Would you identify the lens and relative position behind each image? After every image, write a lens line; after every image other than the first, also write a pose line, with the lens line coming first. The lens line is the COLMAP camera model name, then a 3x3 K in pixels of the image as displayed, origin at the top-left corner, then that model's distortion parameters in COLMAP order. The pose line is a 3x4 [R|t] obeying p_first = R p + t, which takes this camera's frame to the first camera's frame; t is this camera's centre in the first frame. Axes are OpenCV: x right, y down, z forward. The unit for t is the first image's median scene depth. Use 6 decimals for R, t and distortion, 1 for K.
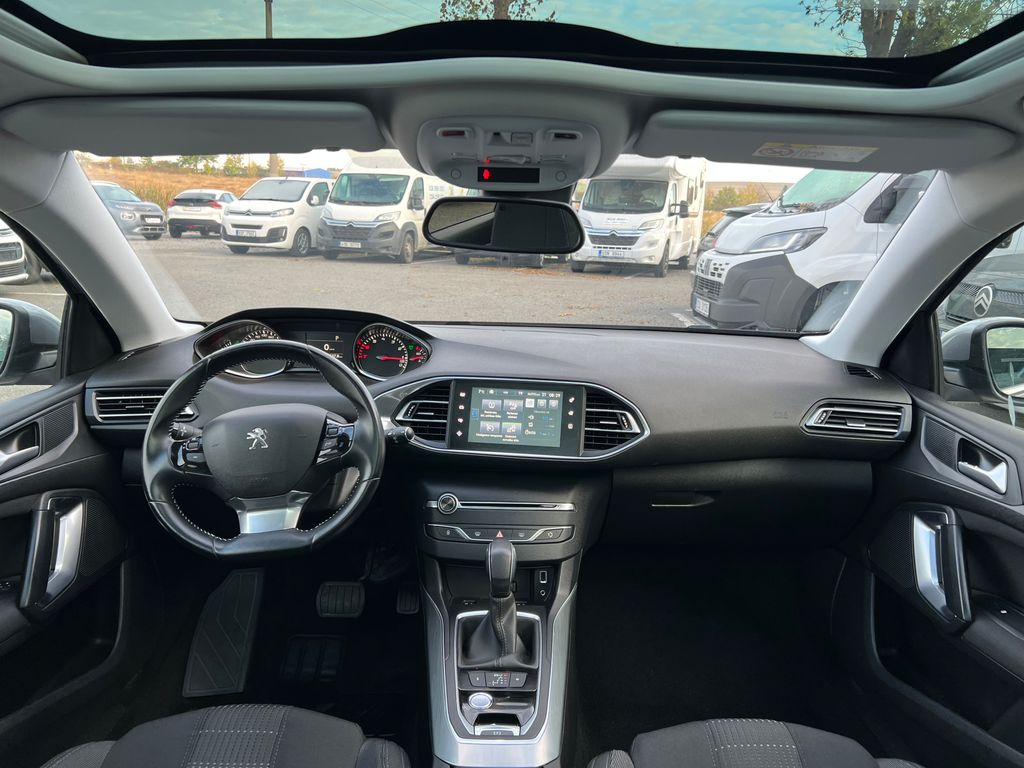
lens RADIAL K [[778.5, 0, 504.9], [0, 778.5, 385.5], [0, 0, 1]] dist [-0.001650, -0.004237]
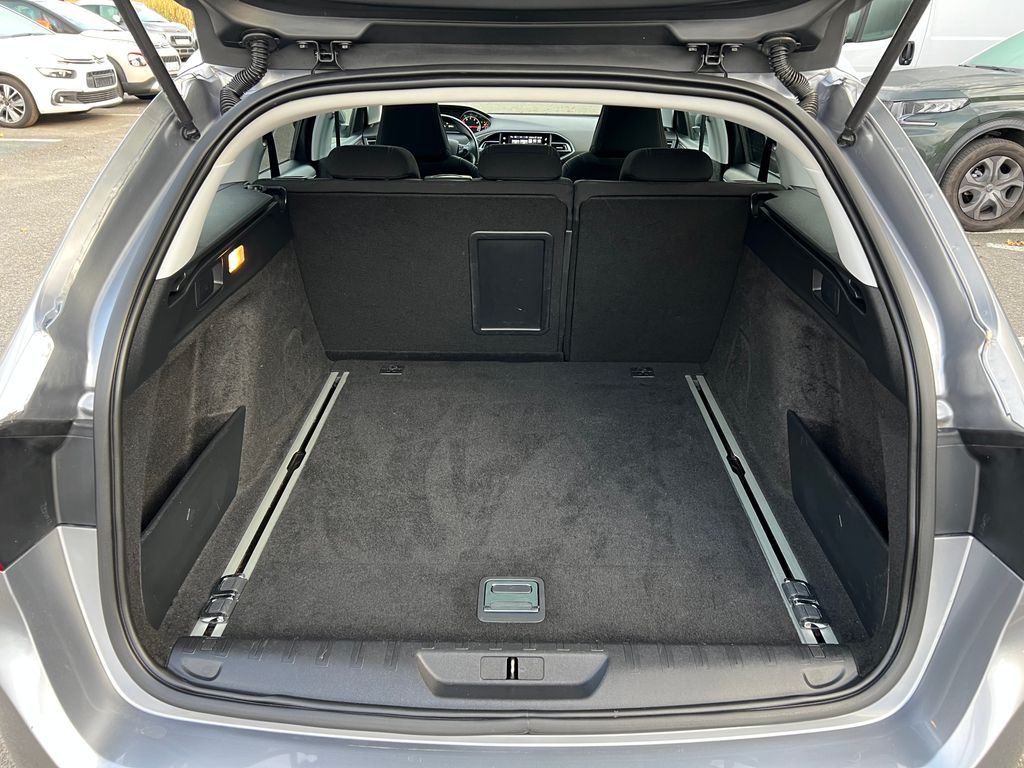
lens RADIAL K [[778.5, 0, 504.9], [0, 778.5, 385.5], [0, 0, 1]] dist [-0.001650, -0.004237]
pose [[0.999563, -0.007150, -0.028698, 0.016233], [0.013234, 0.975901, 0.217814, 0.249103], [0.026449, -0.218098, 0.975568, -1.707734]]
